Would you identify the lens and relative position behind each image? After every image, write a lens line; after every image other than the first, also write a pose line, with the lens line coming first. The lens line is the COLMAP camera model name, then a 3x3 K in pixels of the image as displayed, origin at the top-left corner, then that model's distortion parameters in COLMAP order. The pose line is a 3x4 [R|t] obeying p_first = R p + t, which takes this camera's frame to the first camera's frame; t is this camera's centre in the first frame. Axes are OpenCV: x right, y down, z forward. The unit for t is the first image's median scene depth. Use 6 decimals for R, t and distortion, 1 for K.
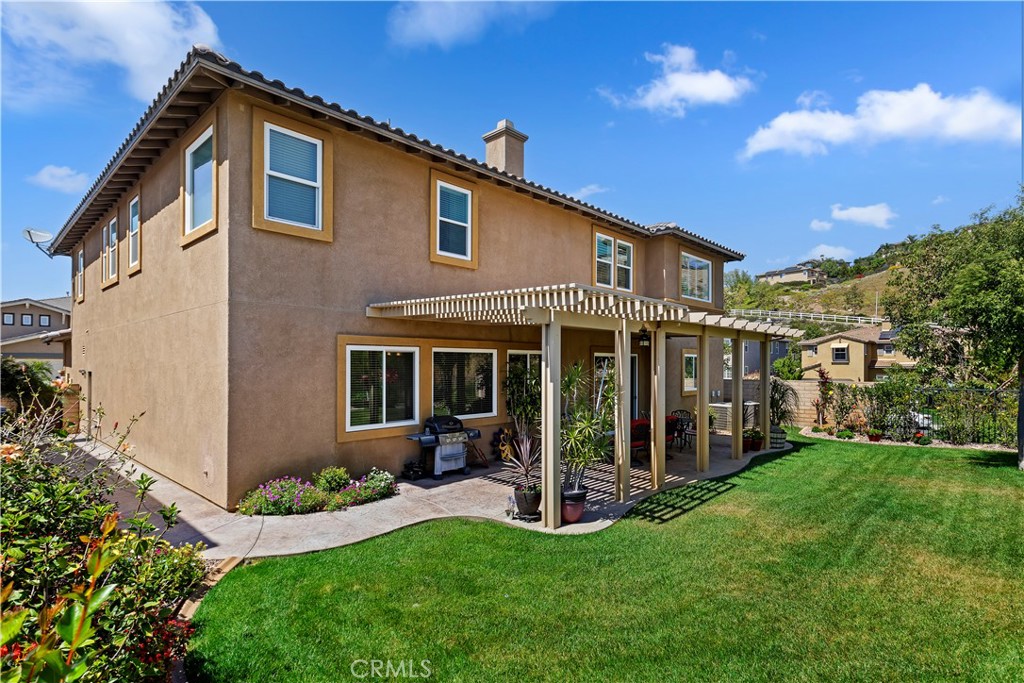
lens RADIAL K [[508.0, 0, 512.9], [0, 508.0, 361.3], [0, 0, 1]] dist [0.001069, 0.000272]
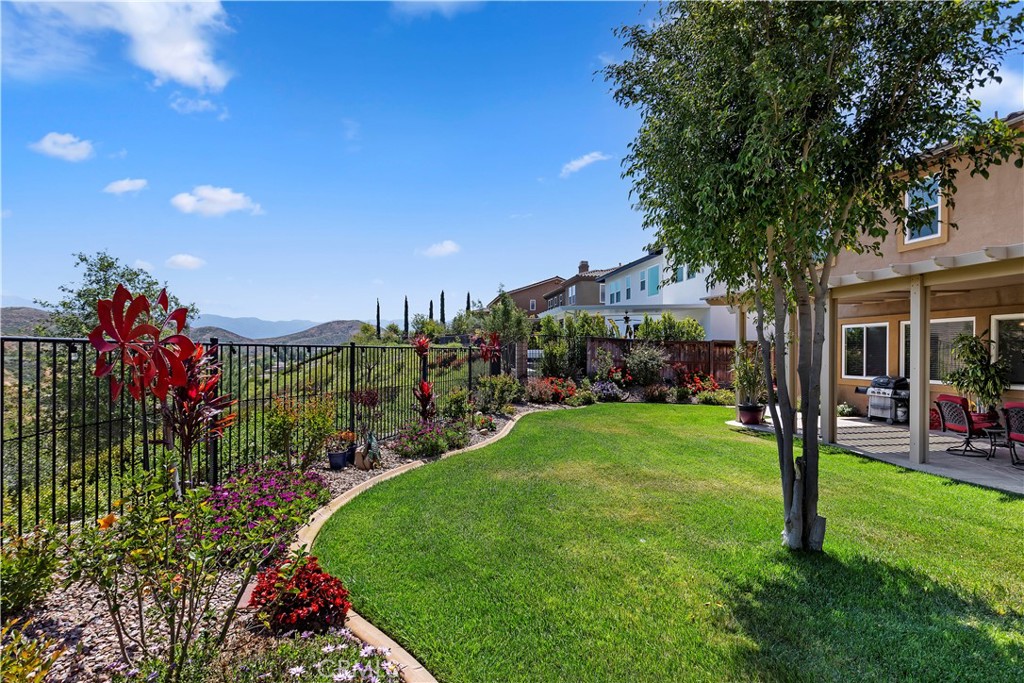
lens RADIAL K [[495.2, 0, 510.1], [0, 495.2, 353.3], [0, 0, 1]] dist [0.001084, 0.000183]
pose [[-0.616018, -0.000636, -0.787732, 1.454508], [-0.003172, 0.999994, 0.001674, 0.054583], [0.787726, 0.003530, -0.616016, 1.045143]]
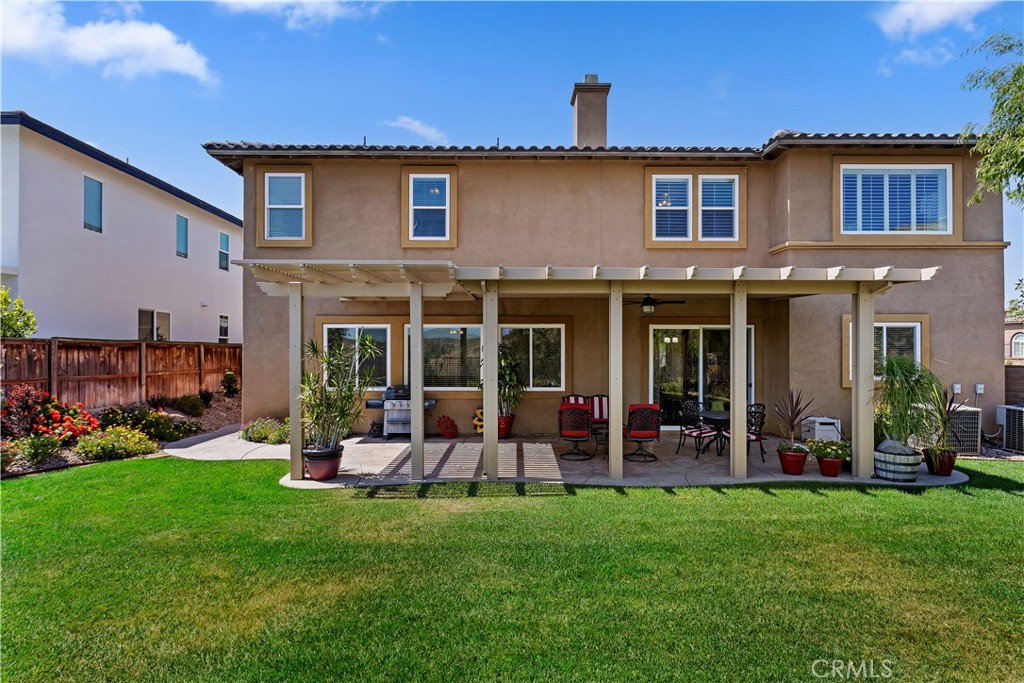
lens RADIAL K [[521.8, 0, 512.0], [0, 521.8, 341.5], [0, 0, 1]] dist [0.001019, 0.000063]
pose [[0.689732, -0.014375, -0.723922, 0.883224], [0.003430, 0.999857, -0.016587, 0.033346], [0.724056, 0.008958, 0.689683, 0.394985]]
